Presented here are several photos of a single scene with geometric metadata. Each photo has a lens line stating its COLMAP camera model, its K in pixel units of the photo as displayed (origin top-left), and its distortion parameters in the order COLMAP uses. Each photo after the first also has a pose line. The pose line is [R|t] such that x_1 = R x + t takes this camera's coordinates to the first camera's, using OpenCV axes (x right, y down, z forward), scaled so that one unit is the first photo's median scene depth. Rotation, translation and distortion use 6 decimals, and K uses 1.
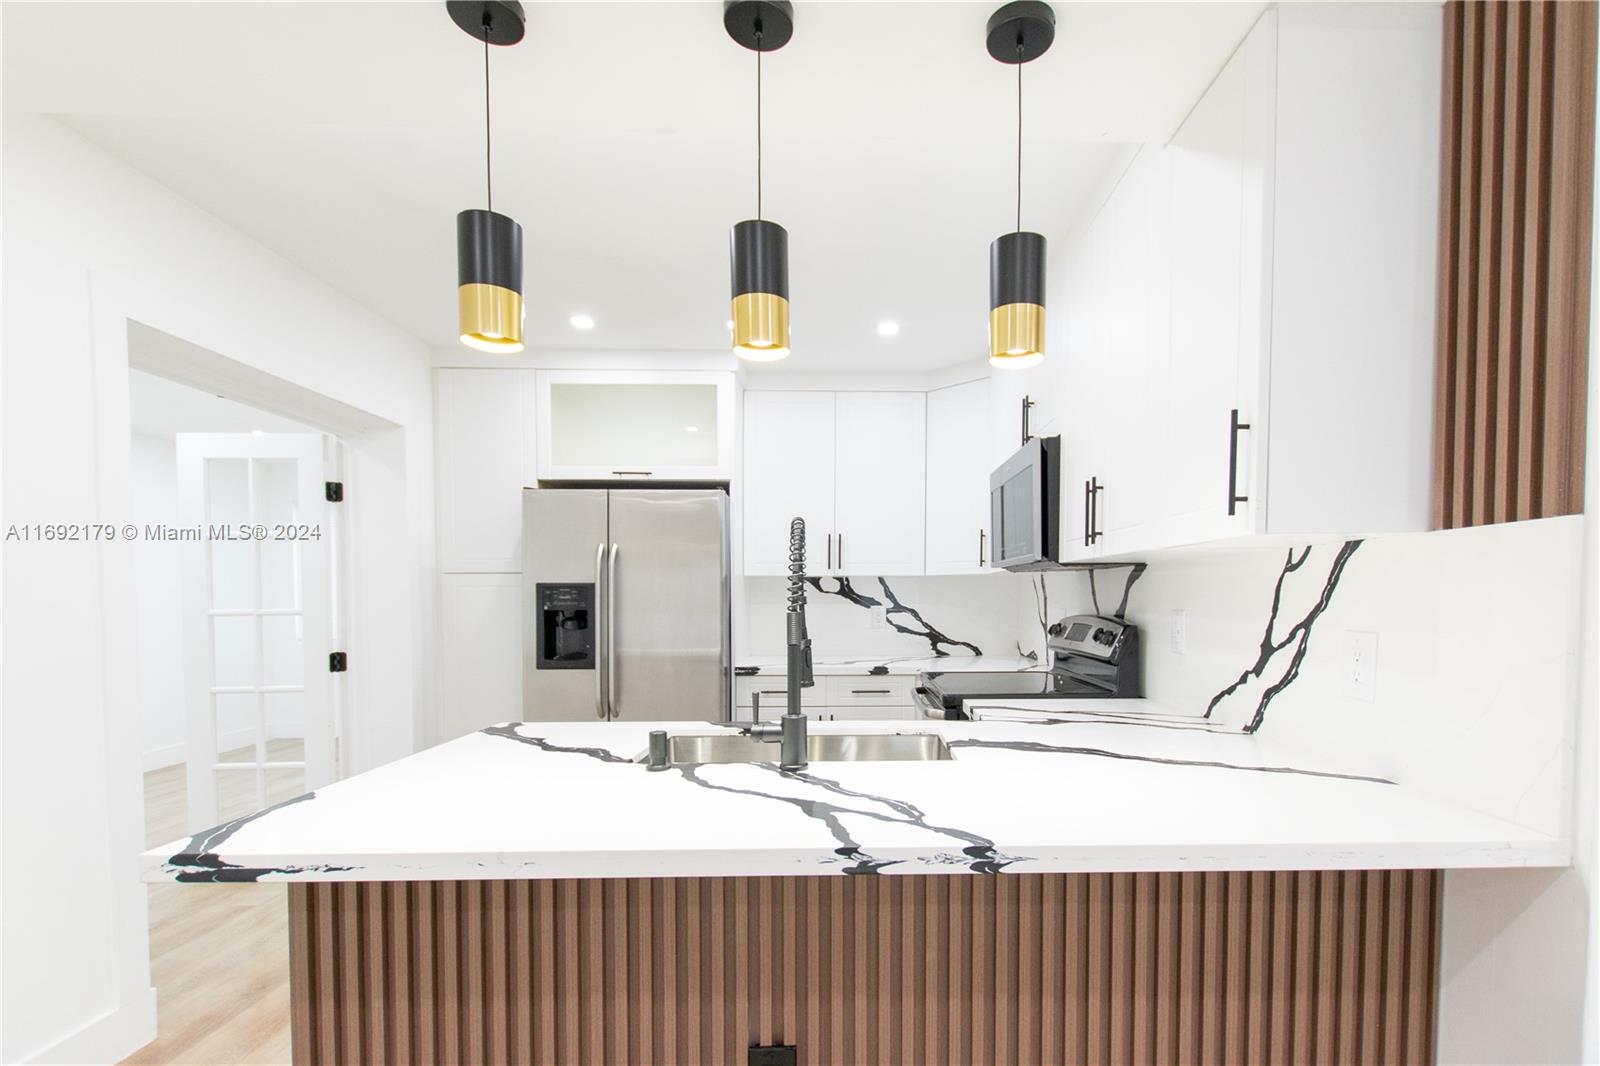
lens RADIAL K [[711.4, 0, 852.5], [0, 711.4, 619.1], [0, 0, 1]] dist [0.000582, -0.000009]
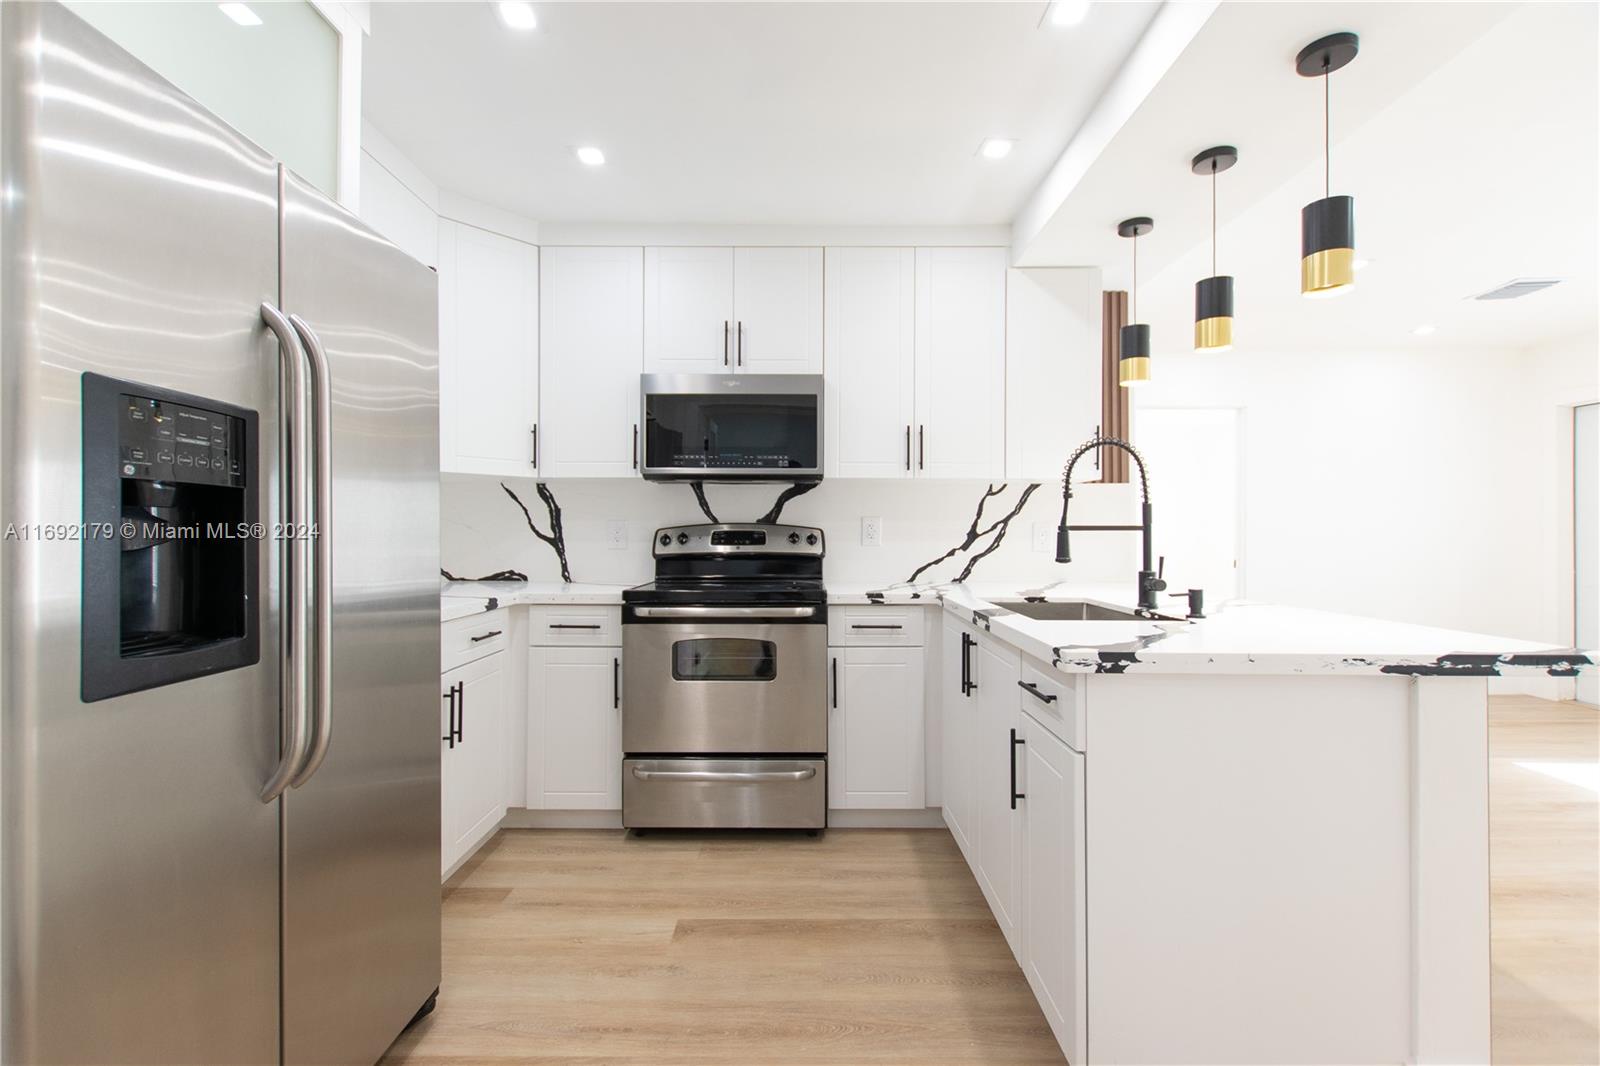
lens RADIAL K [[708.4, 0, 800.0], [0, 708.4, 533.0], [0, 0, 1]] dist [0.000482, 0.000051]
pose [[0.031310, 0.006161, 0.999491, -0.693541], [0.030237, 0.999517, -0.007108, 0.018262], [-0.999052, 0.030444, 0.031109, 0.728799]]
